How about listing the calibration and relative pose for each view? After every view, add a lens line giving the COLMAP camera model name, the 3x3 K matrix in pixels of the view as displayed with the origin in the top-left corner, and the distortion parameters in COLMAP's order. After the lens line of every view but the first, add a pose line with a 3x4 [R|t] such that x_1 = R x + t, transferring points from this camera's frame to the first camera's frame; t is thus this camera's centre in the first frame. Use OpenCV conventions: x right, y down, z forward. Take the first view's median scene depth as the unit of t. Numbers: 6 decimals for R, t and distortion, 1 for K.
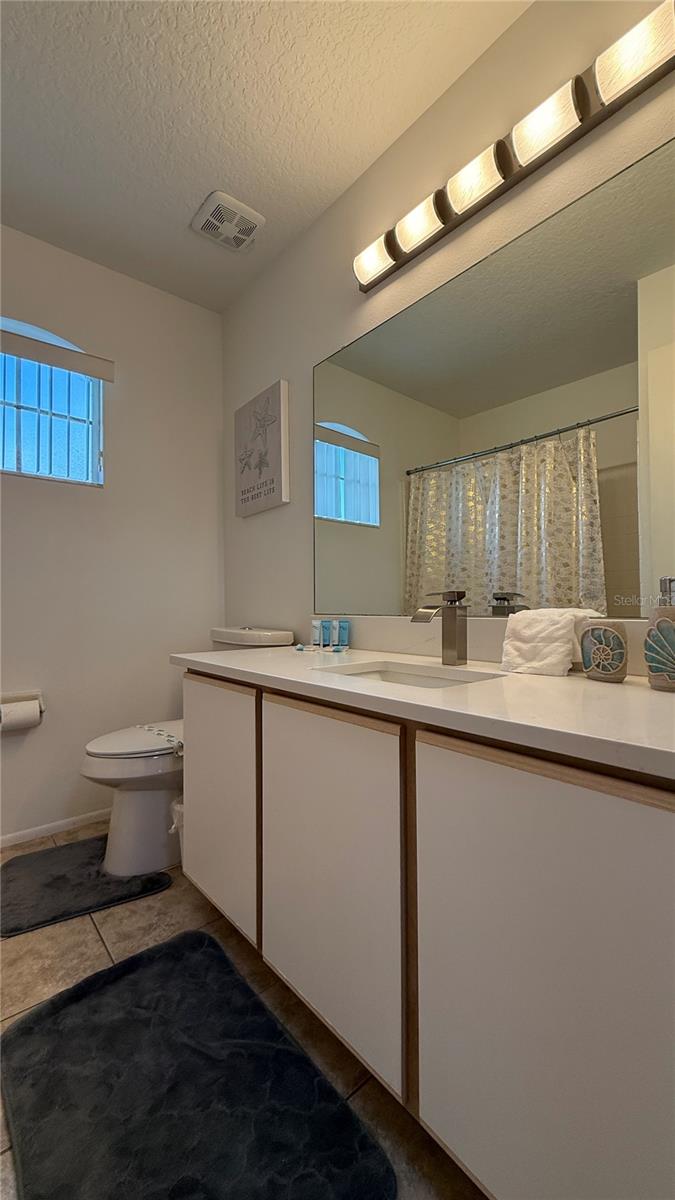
lens RADIAL K [[478.2, 0, 346.0], [0, 478.2, 600.0], [0, 0, 1]] dist [-0.013207, 0.000720]
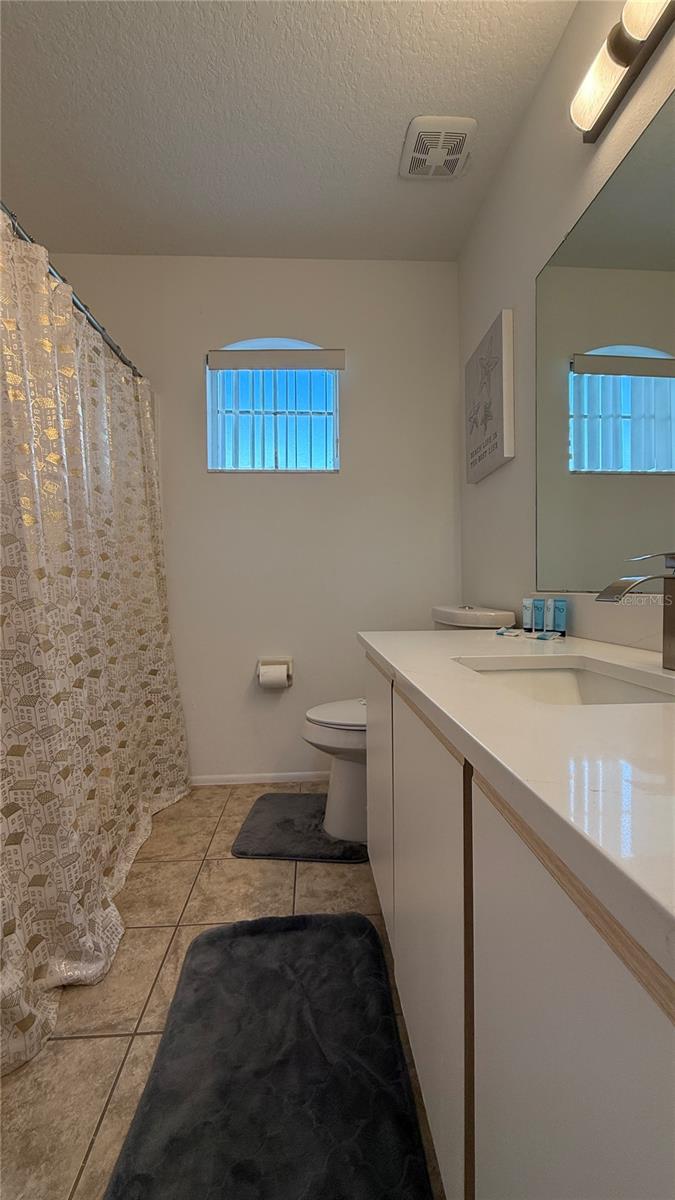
lens RADIAL K [[478.2, 0, 334.8], [0, 478.2, 601.7], [0, 0, 1]] dist [-0.013207, 0.000720]
pose [[0.789693, 0.013436, -0.613355, 0.177621], [0.015761, 0.998986, 0.042177, 0.008527], [0.613300, -0.042974, 0.788680, 0.174676]]
